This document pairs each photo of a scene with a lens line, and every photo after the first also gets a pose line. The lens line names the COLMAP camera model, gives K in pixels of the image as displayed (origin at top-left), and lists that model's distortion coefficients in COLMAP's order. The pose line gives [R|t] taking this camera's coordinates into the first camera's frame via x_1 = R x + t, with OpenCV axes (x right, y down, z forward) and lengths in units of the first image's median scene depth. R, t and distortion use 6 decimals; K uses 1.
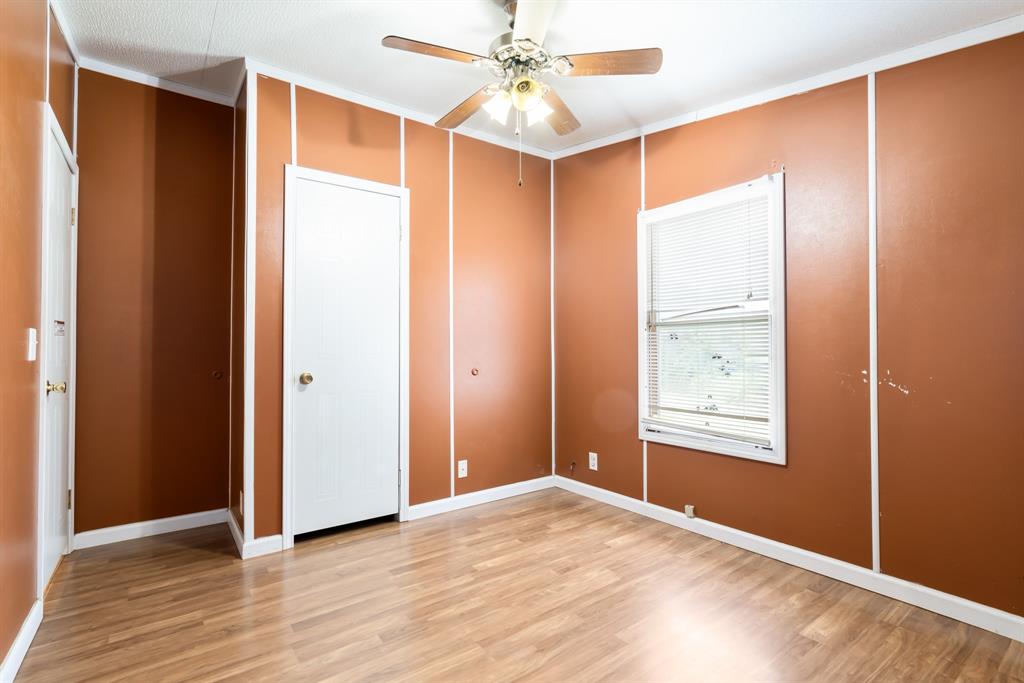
lens RADIAL K [[465.6, 0, 512.0], [0, 465.6, 341.5], [0, 0, 1]] dist [-0.001594, 0.001050]
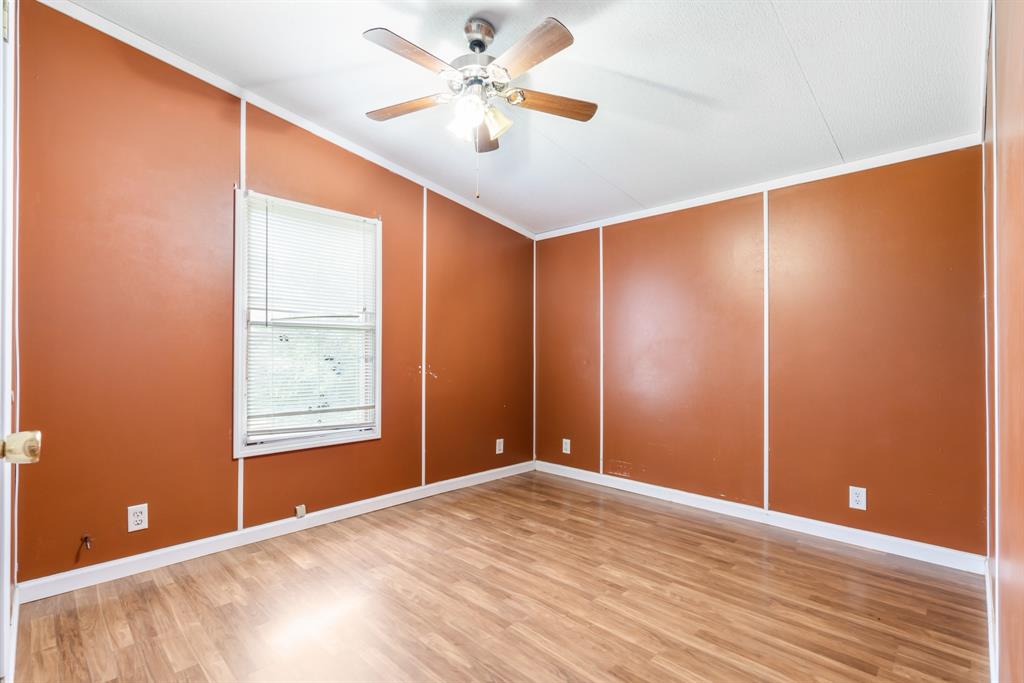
lens RADIAL K [[465.6, 0, 512.0], [0, 465.6, 341.5], [0, 0, 1]] dist [-0.001594, 0.001050]
pose [[-0.139541, 0.023893, 0.989928, -0.729401], [-0.027678, 0.999224, -0.028019, 0.010774], [-0.989829, -0.031309, -0.138771, 0.728163]]
